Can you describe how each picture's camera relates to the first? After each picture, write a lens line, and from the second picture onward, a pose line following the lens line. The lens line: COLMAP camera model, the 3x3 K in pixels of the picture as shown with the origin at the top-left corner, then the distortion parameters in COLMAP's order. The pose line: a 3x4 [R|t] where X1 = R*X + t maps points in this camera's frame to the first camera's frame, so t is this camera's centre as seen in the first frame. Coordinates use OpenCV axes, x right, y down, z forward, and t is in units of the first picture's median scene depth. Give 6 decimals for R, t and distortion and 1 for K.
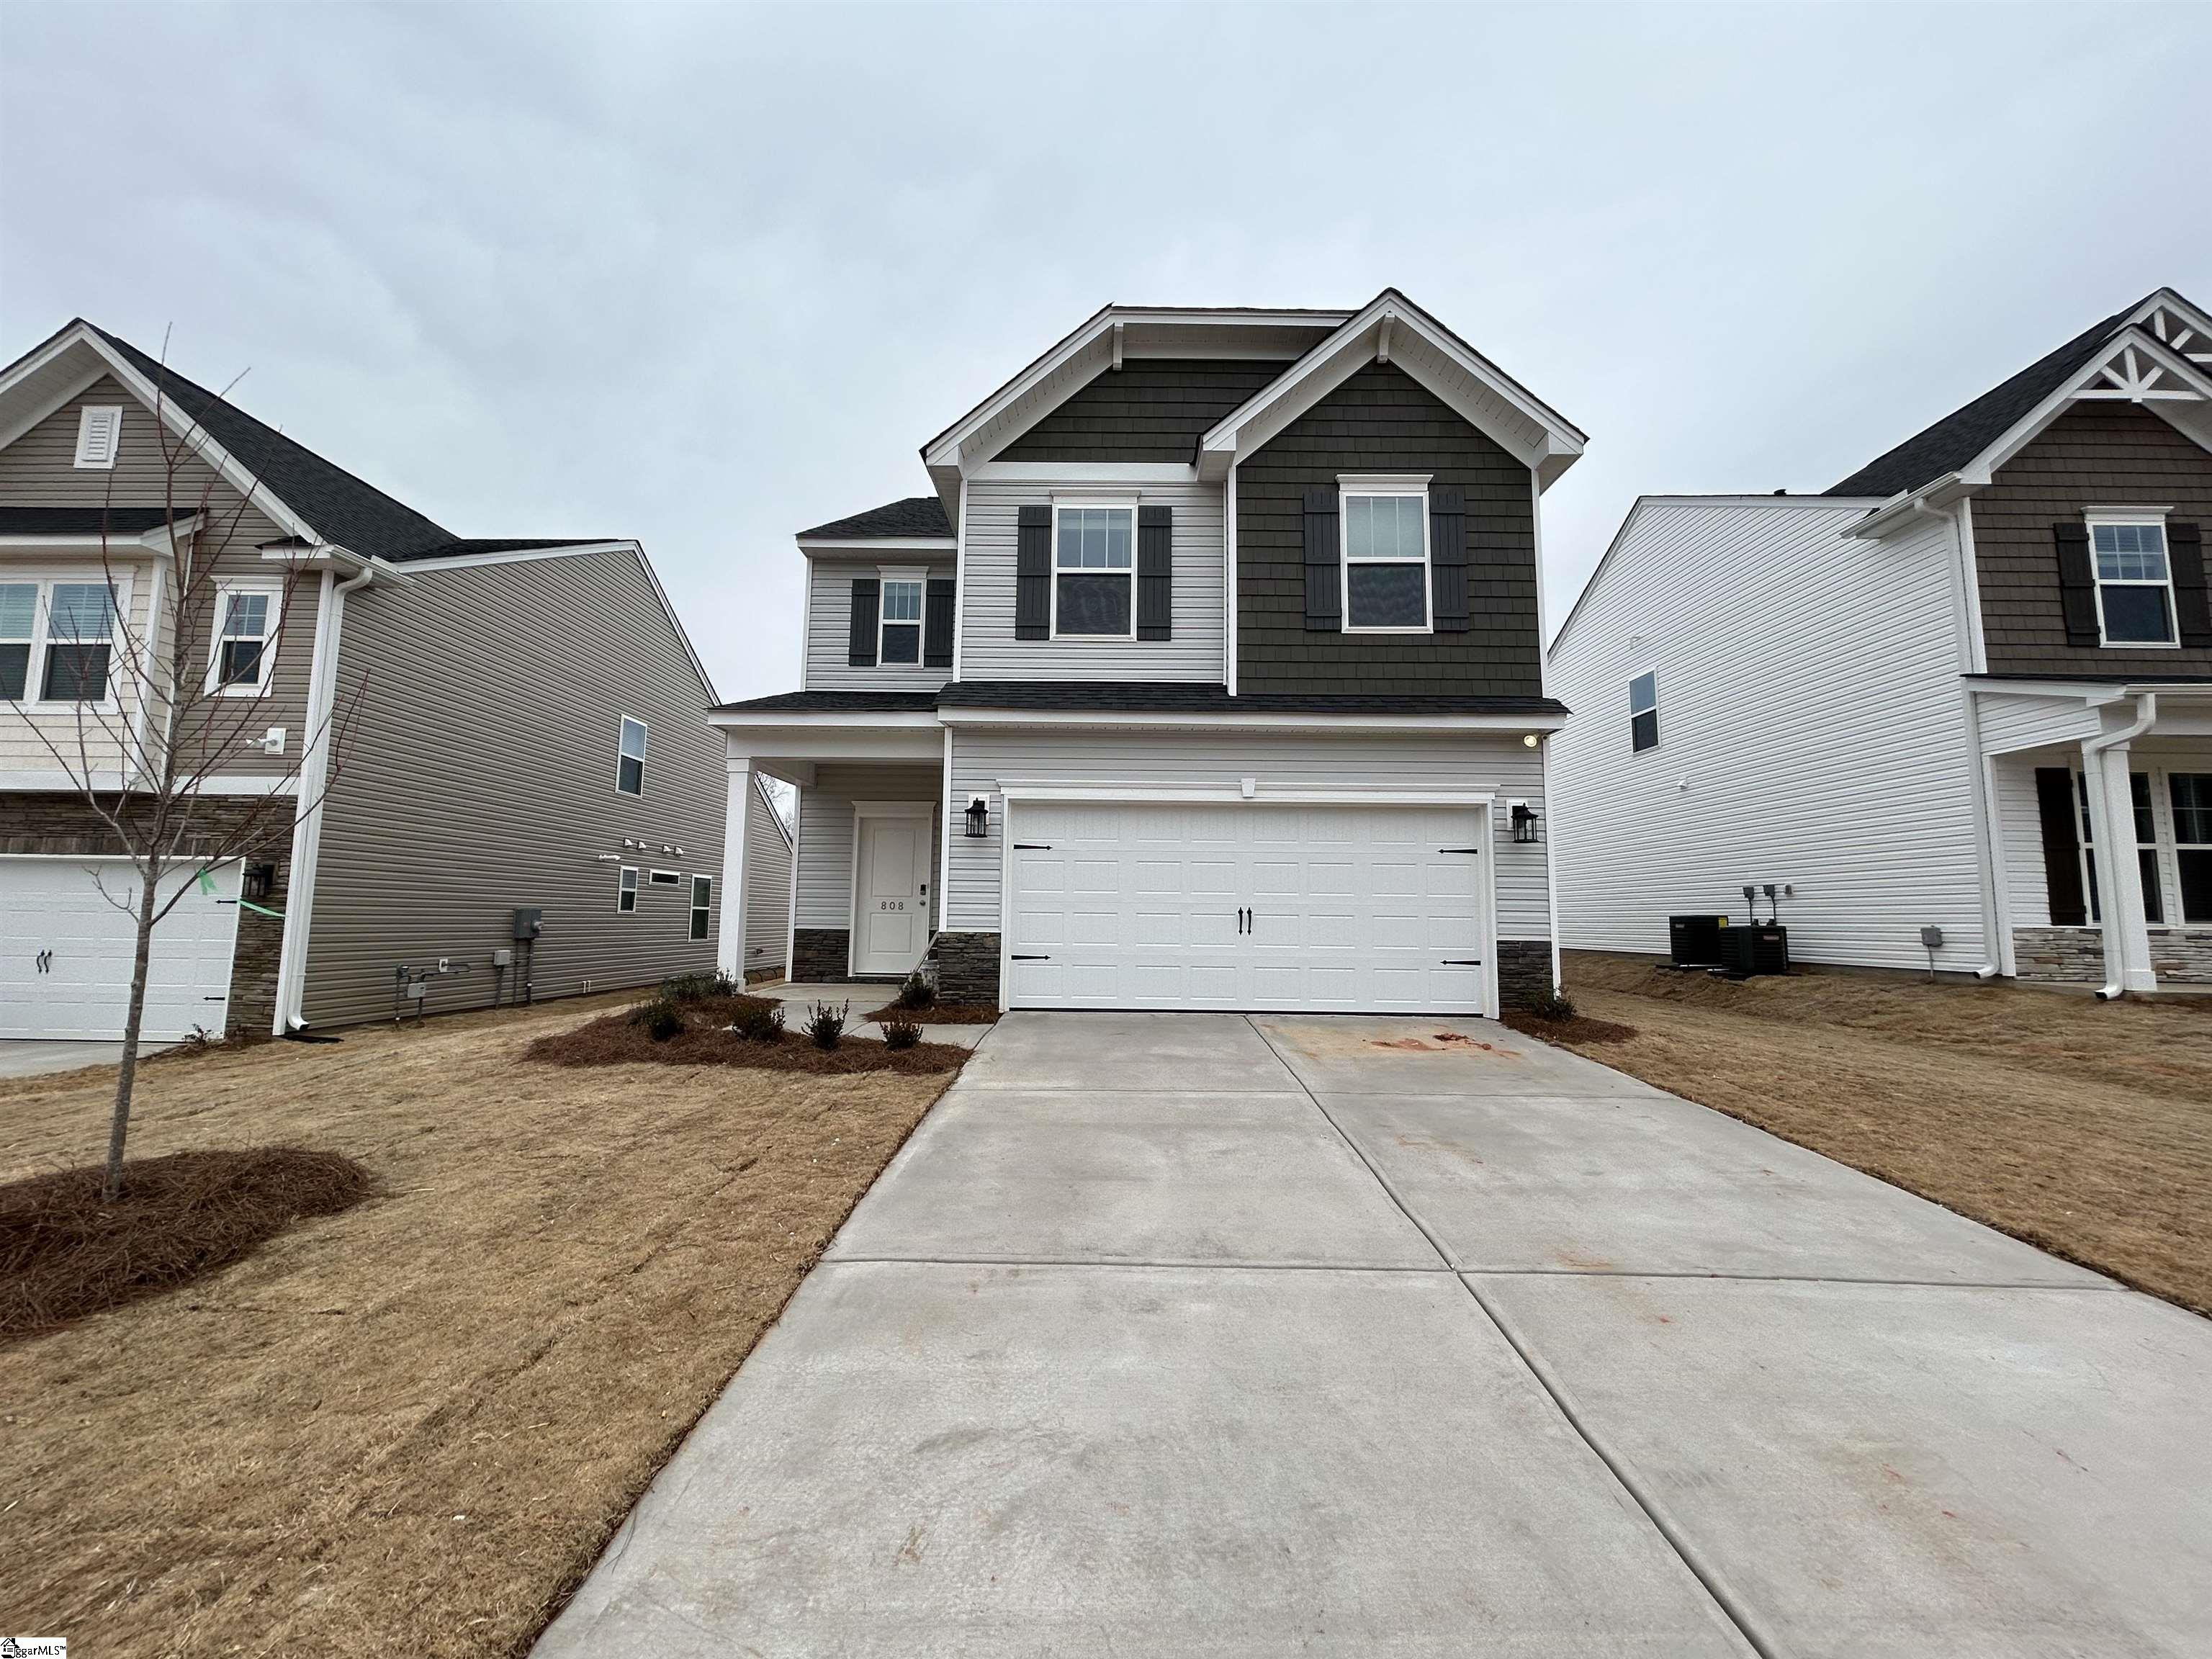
lens RADIAL K [[878.0, 0, 1111.3], [0, 878.0, 825.6], [0, 0, 1]] dist [-0.001370, 0.000656]
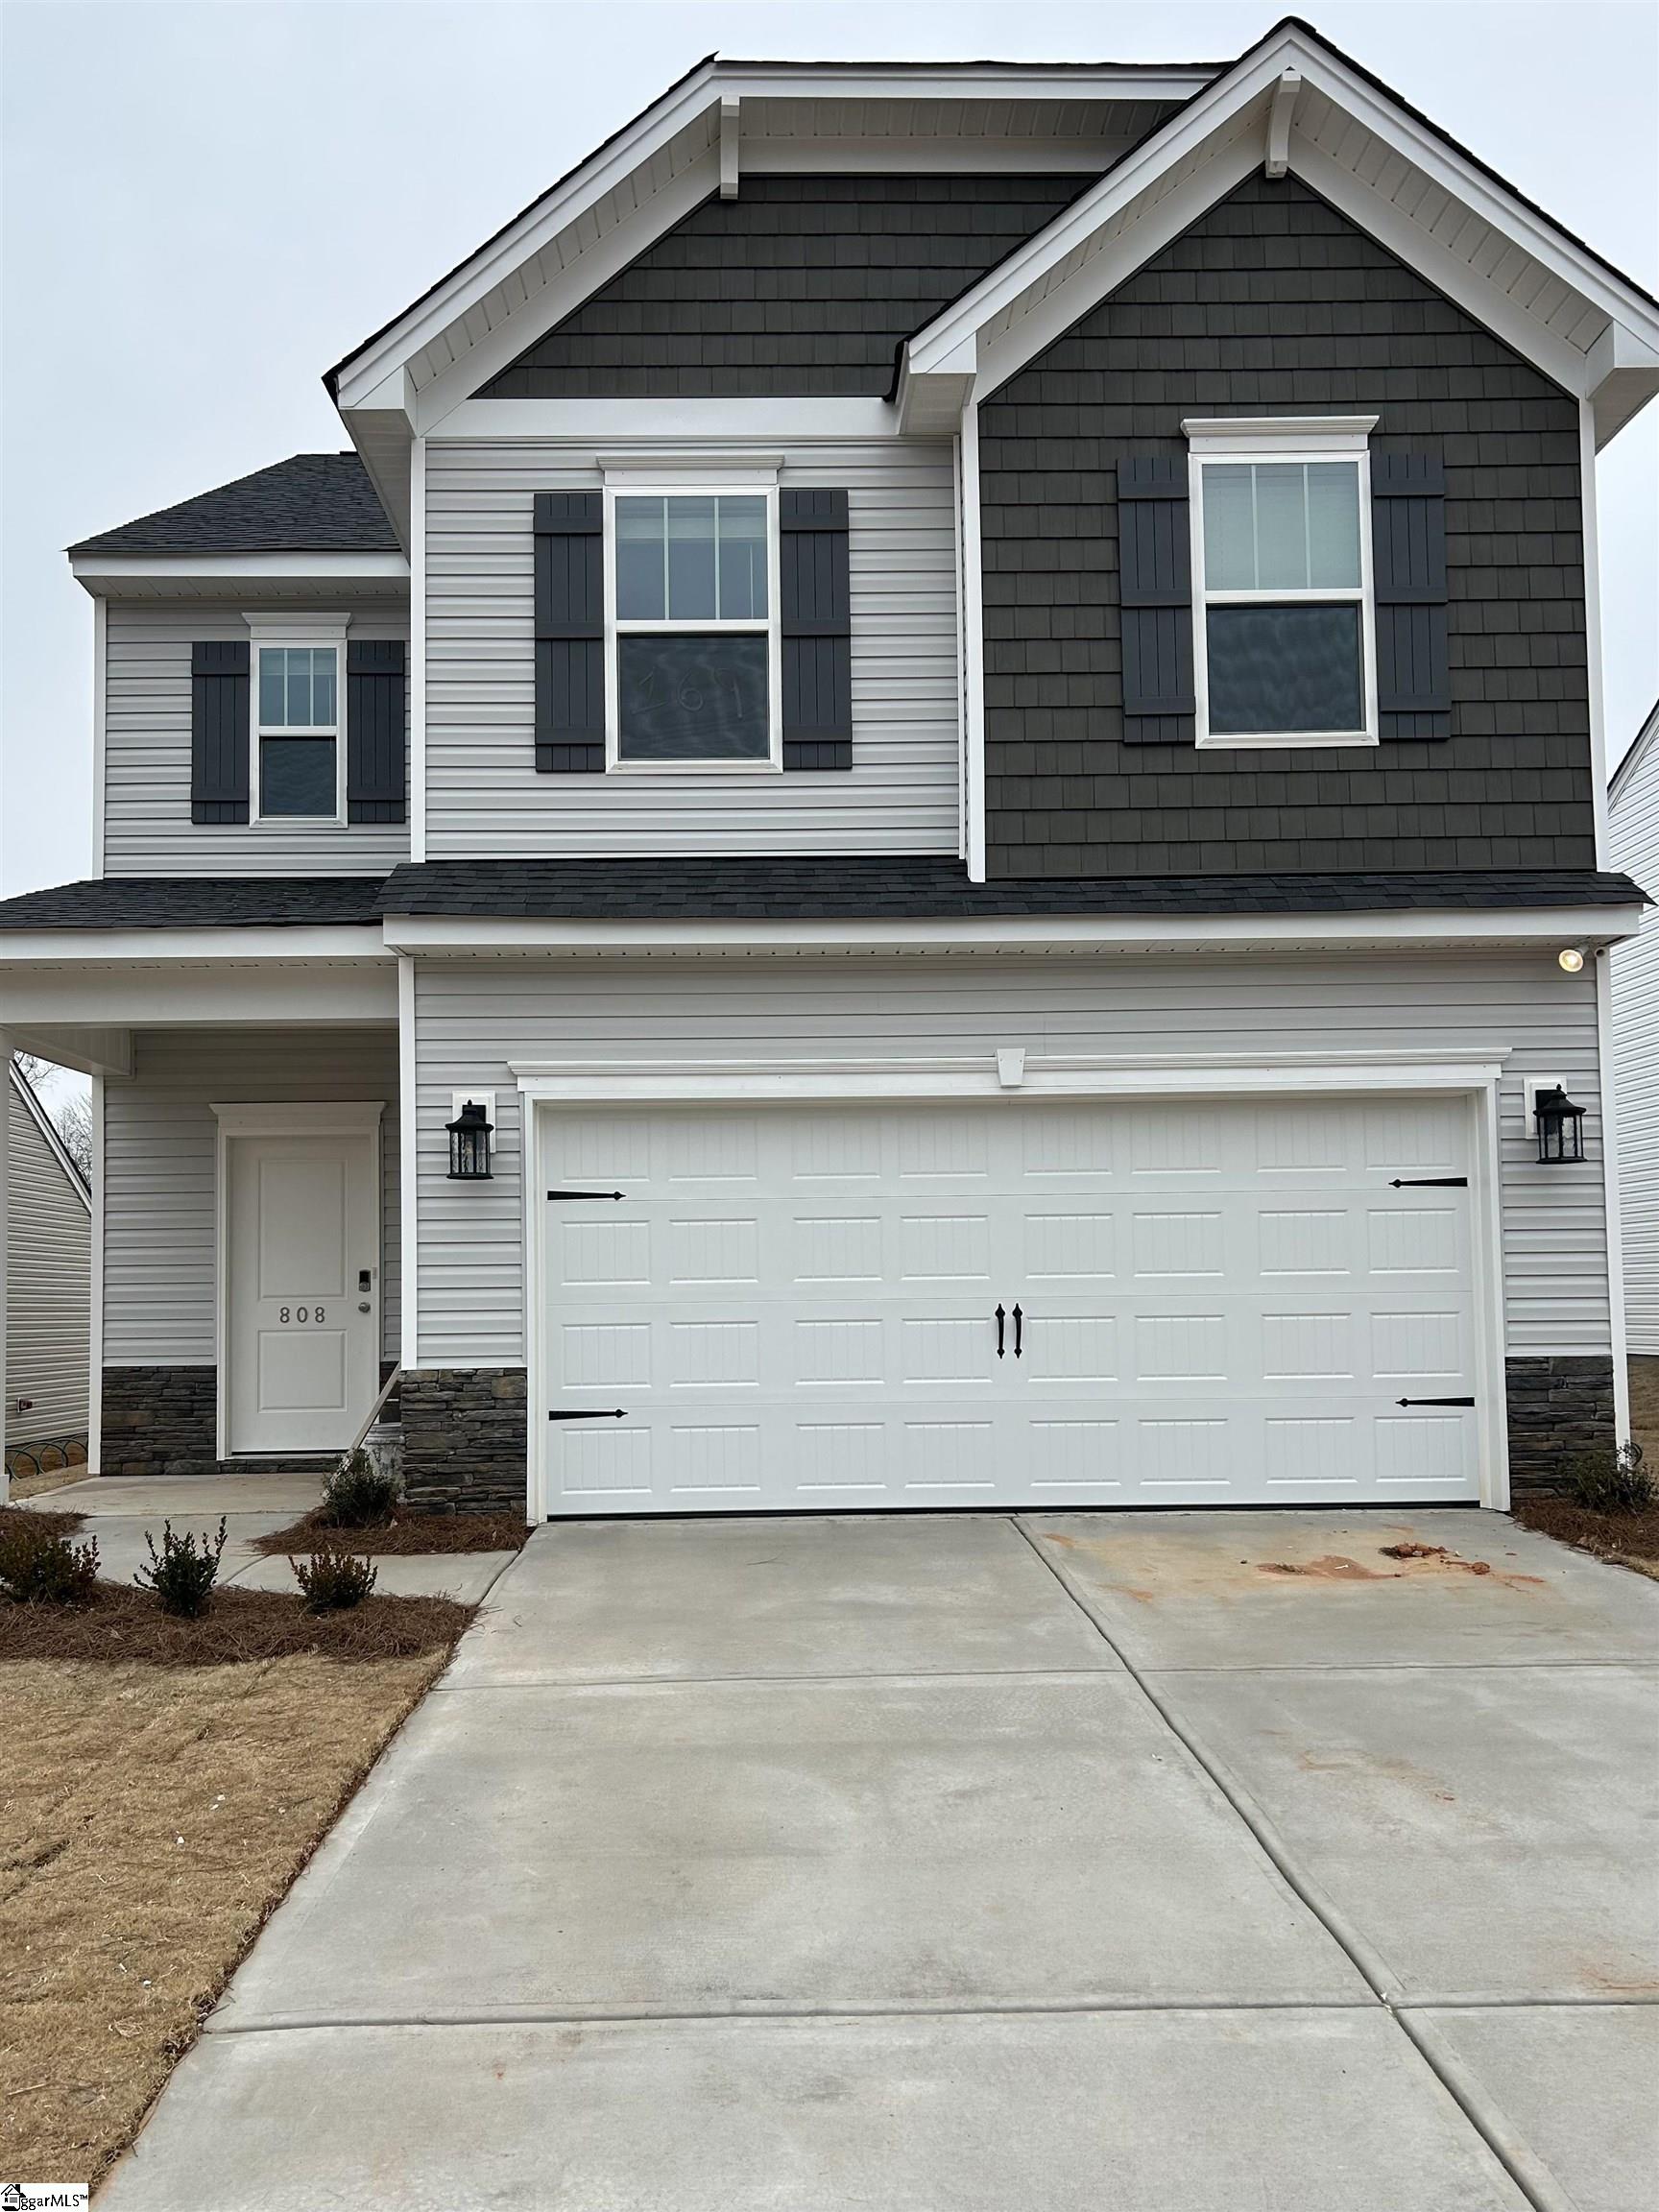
lens RADIAL K [[2030.5, 0, 824.0], [0, 2030.5, 1106.5], [0, 0, 1]] dist [0.029665, 0.000000]
pose [[0.999267, -0.024602, 0.029313, 0.014452], [0.022912, 0.998131, 0.056645, -0.088775], [-0.030651, -0.055932, 0.997964, -0.154767]]
